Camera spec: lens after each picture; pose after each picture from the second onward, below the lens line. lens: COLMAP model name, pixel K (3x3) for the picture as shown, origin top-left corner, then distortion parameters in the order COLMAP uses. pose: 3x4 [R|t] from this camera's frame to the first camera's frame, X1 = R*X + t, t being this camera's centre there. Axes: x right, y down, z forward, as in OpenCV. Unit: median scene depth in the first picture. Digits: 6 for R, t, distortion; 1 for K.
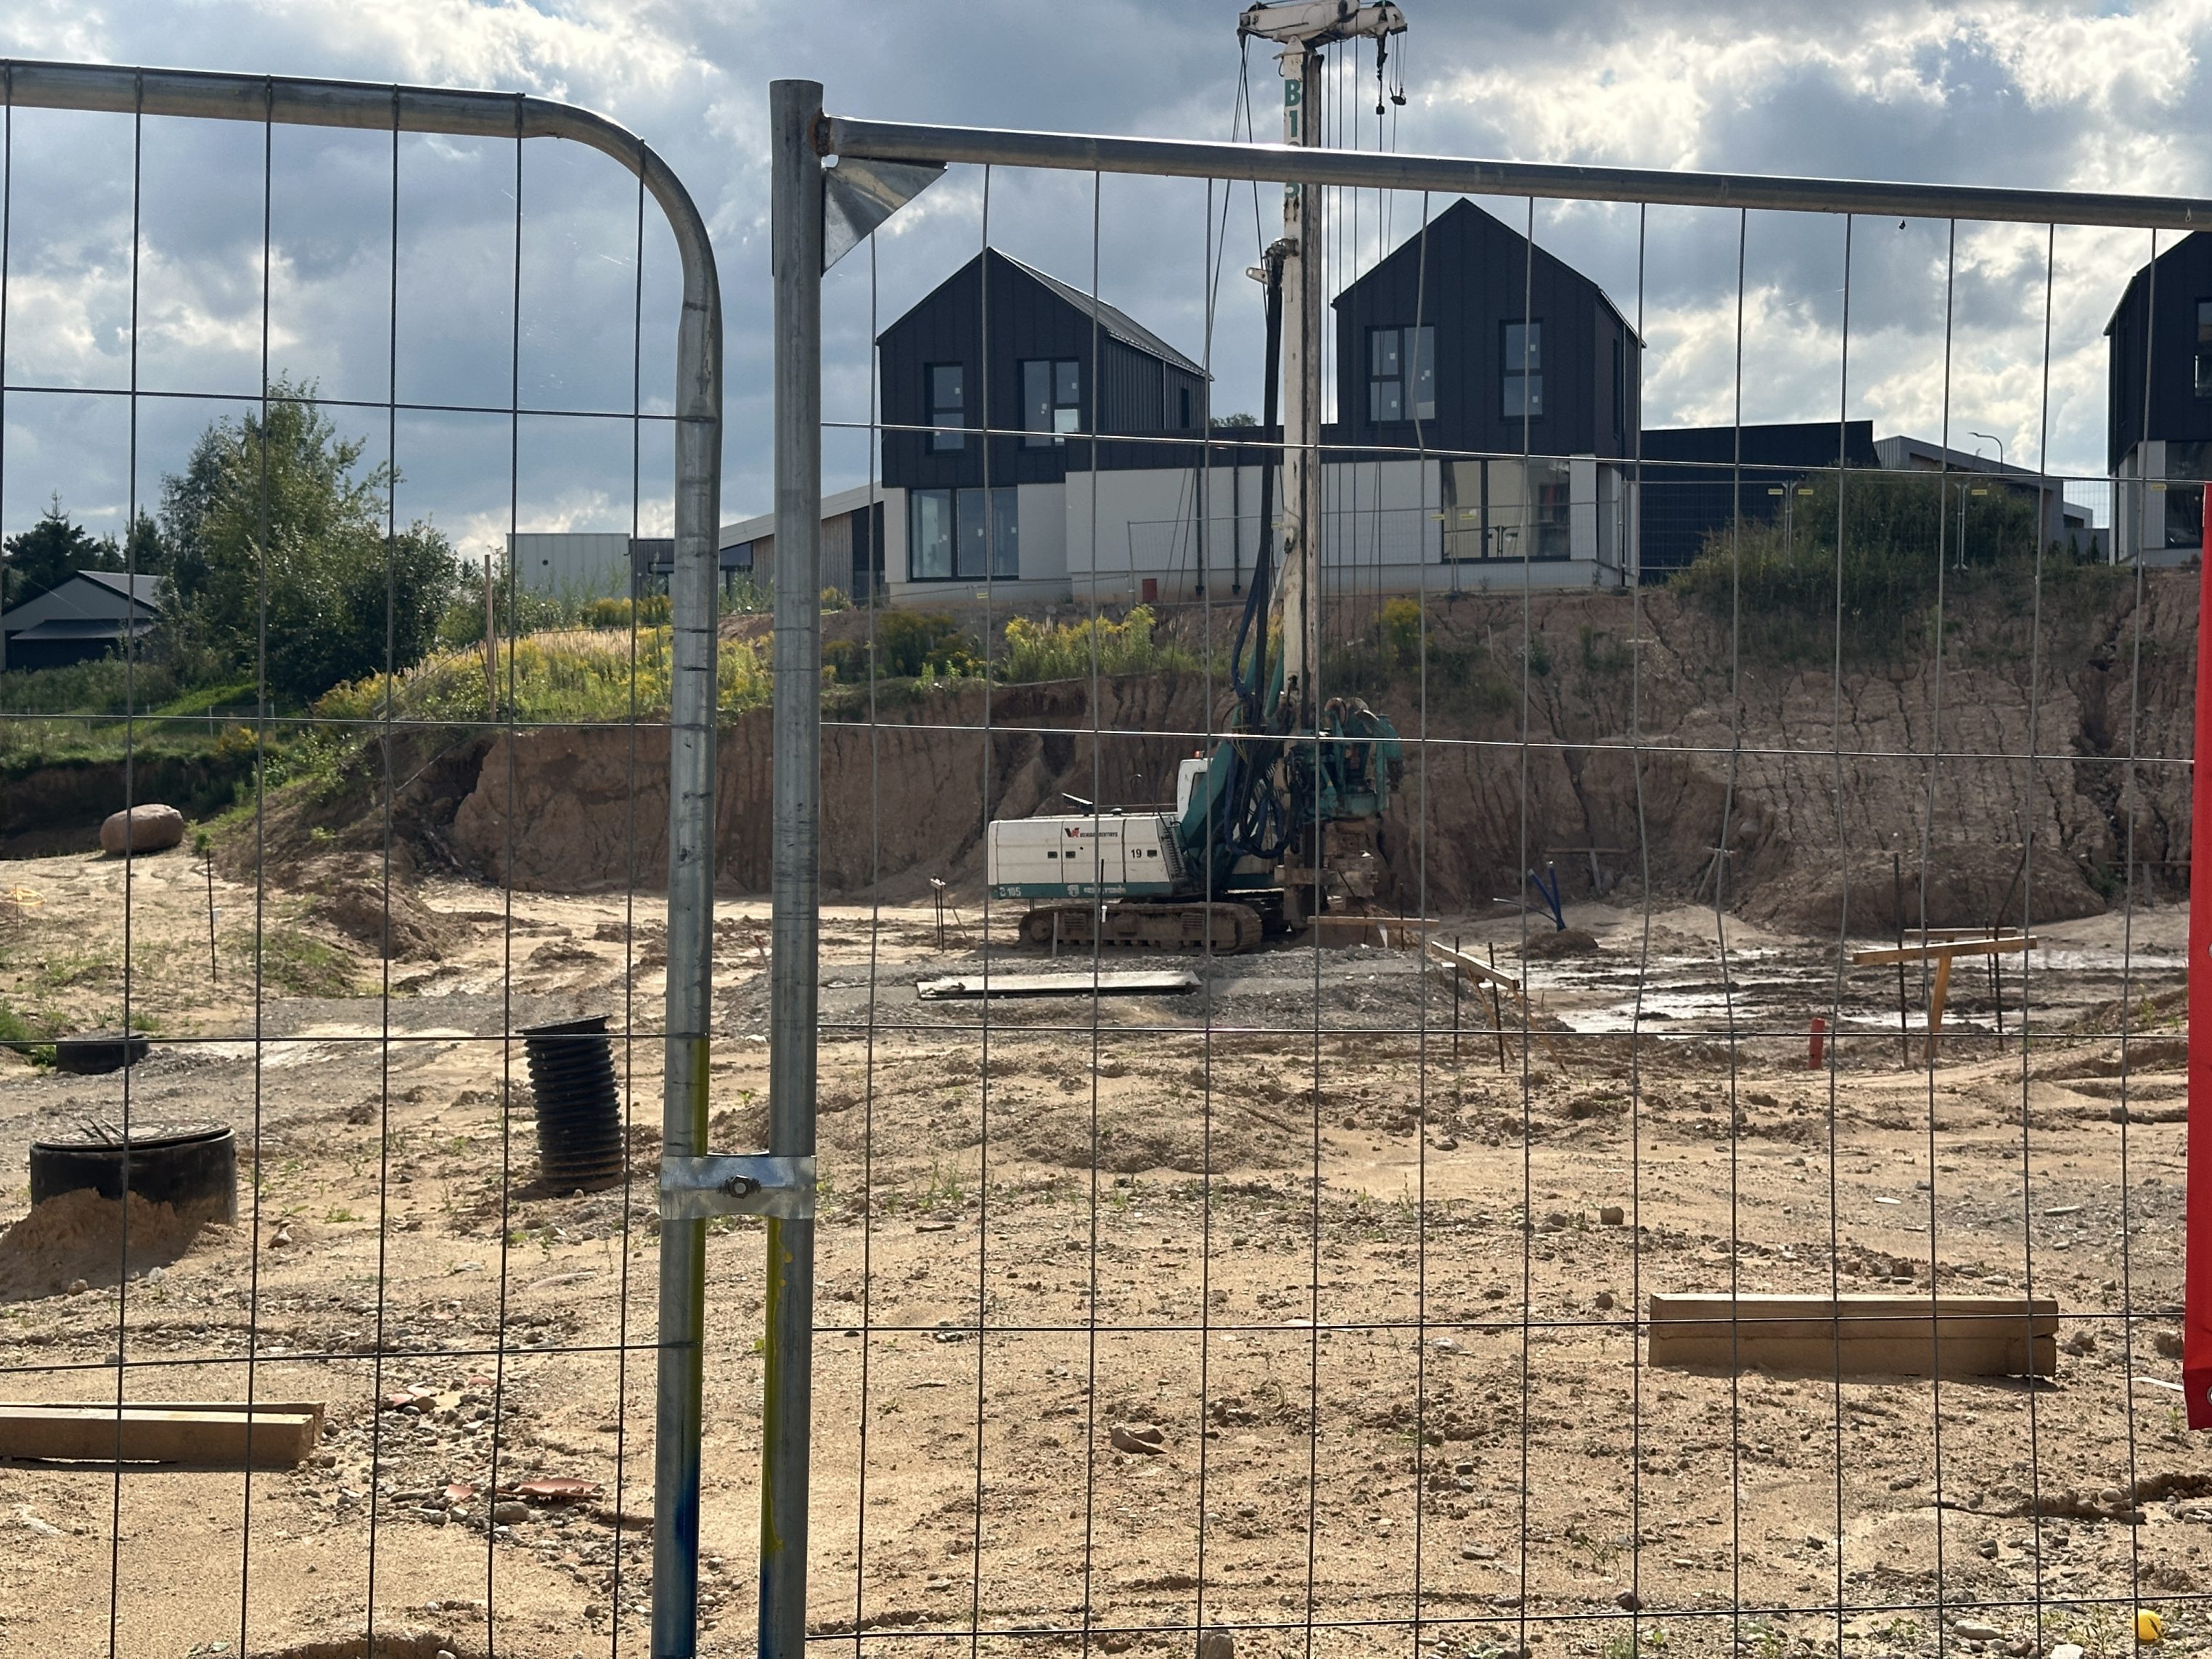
lens RADIAL K [[3033.0, 0, 1106.0], [0, 3033.0, 829.5], [0, 0, 1]] dist [0.097793, -0.014171]
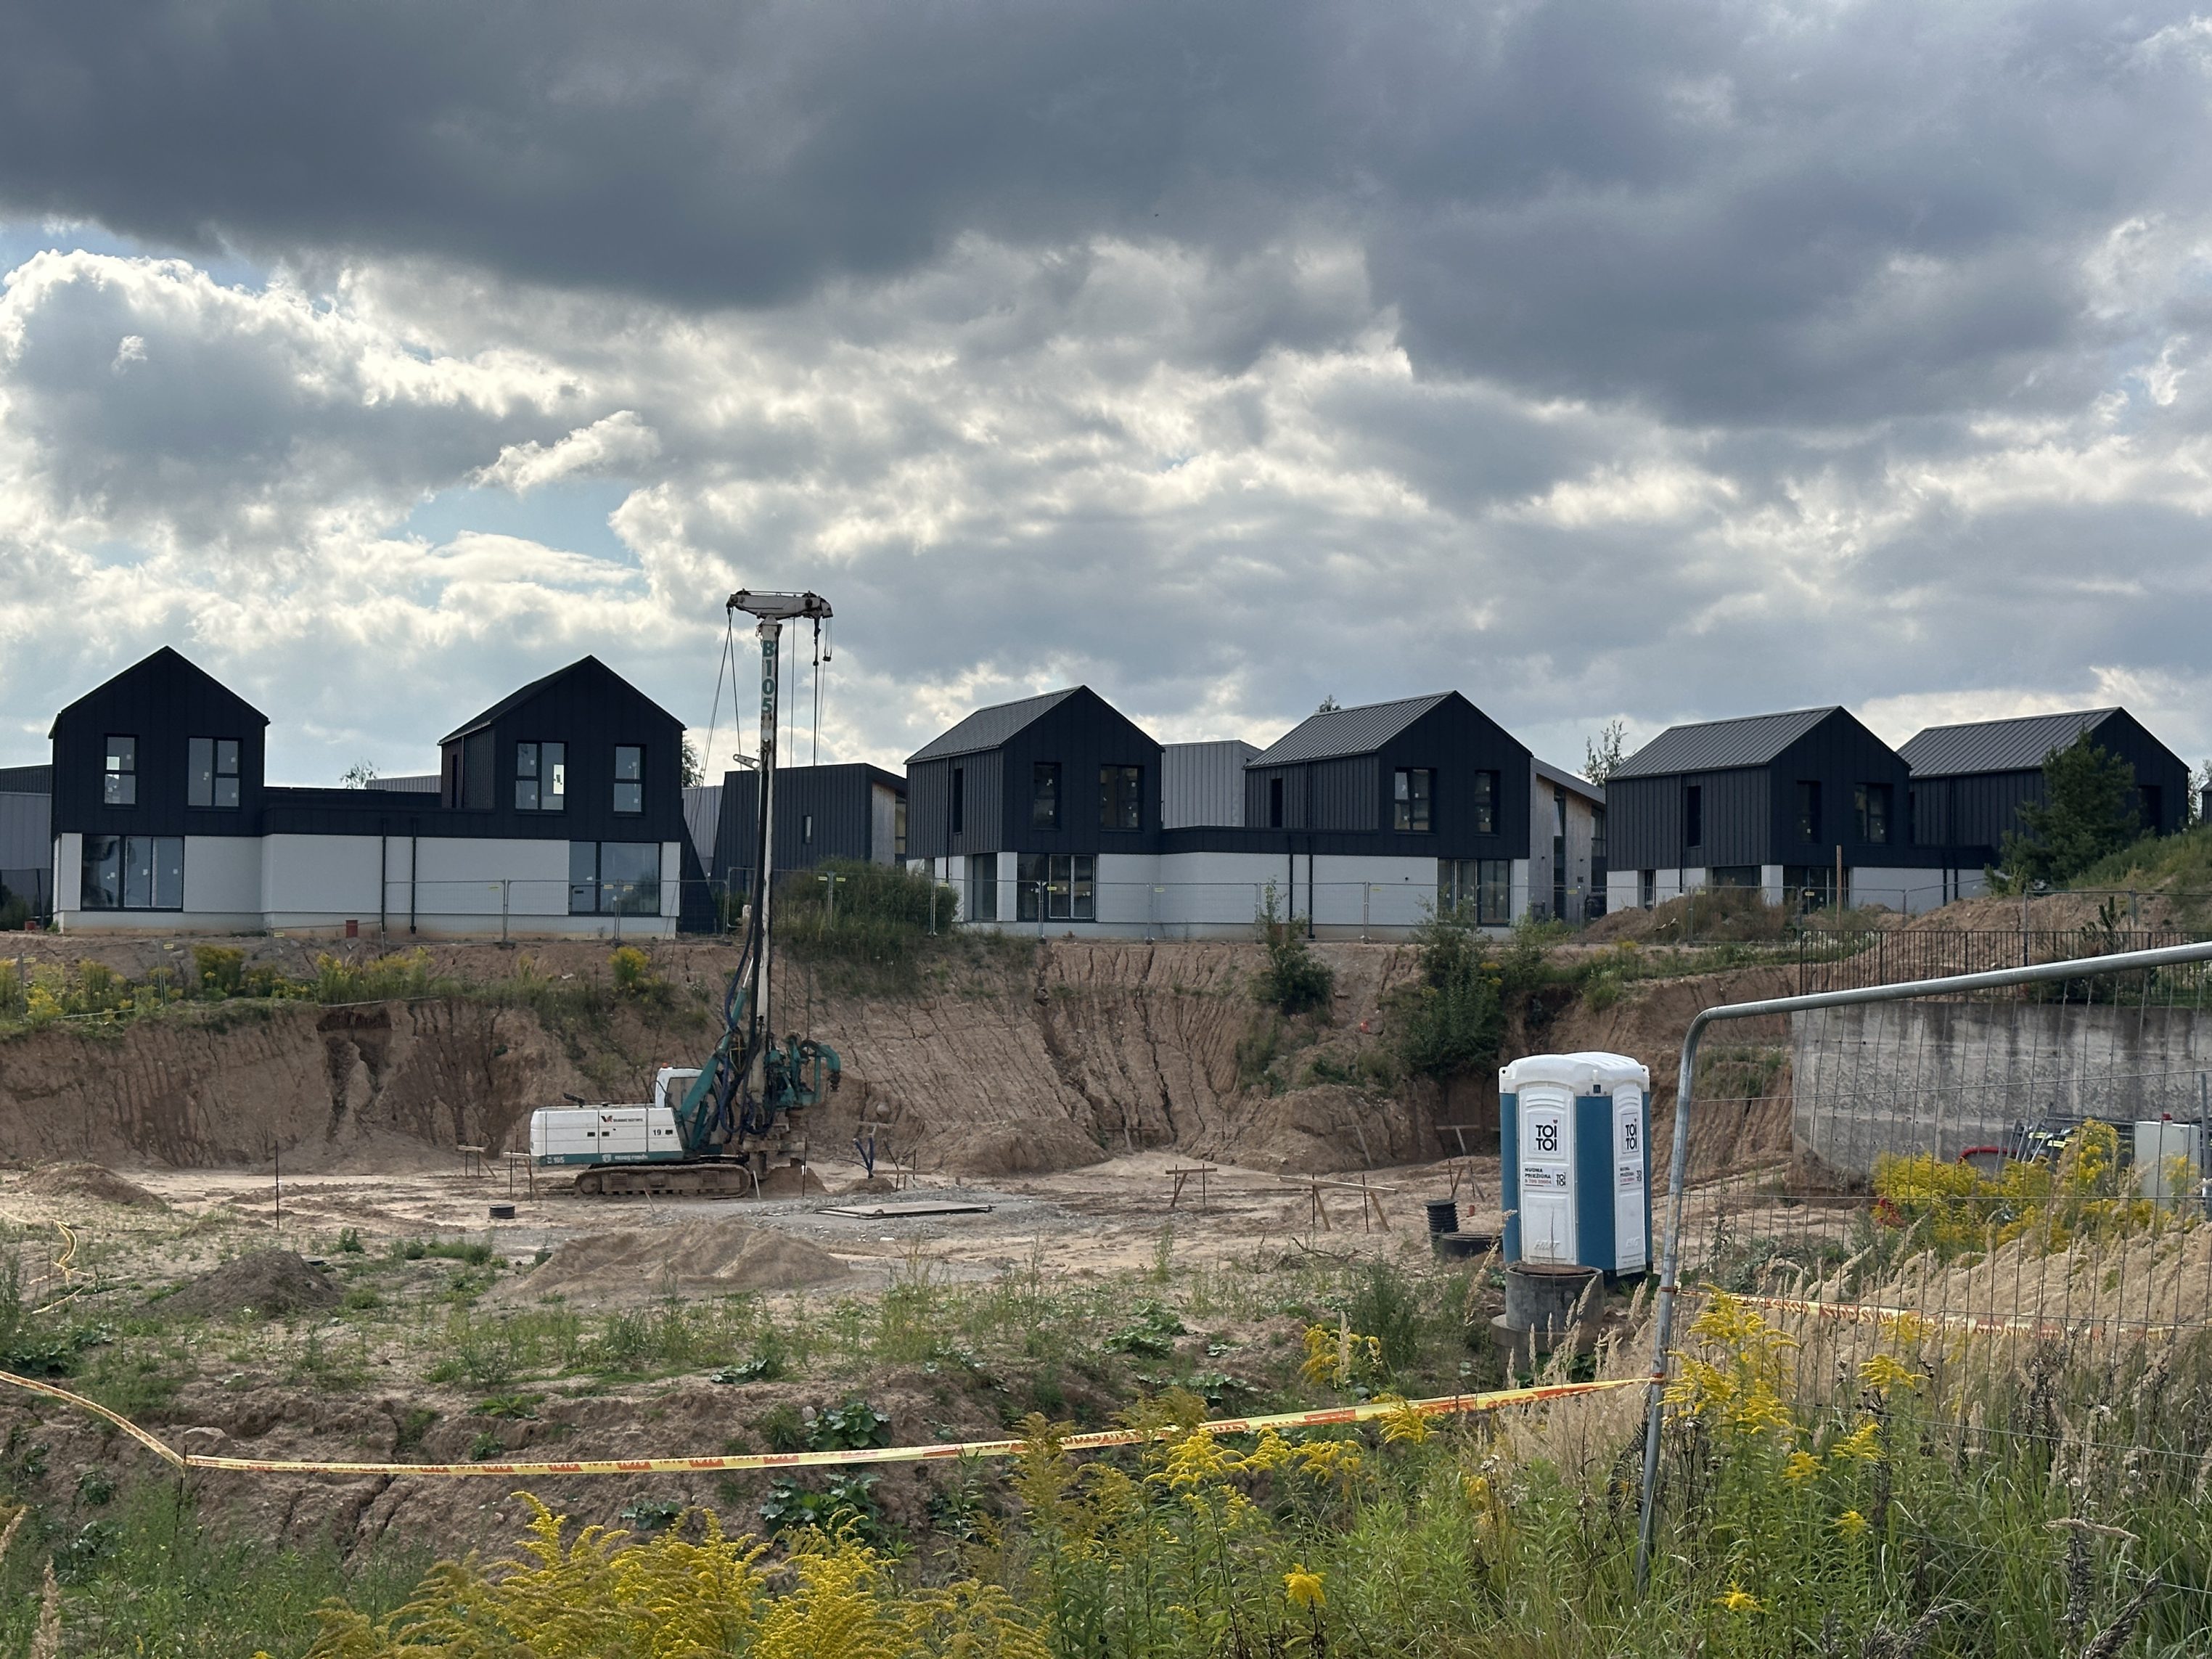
lens RADIAL K [[3033.0, 0, 1106.0], [0, 3033.0, 829.5], [0, 0, 1]] dist [0.097793, -0.014171]
pose [[0.817868, 0.042594, 0.573827, -0.663167], [0.005807, 0.996595, -0.082251, -0.016040], [-0.575377, 0.070602, 0.814835, -0.361997]]
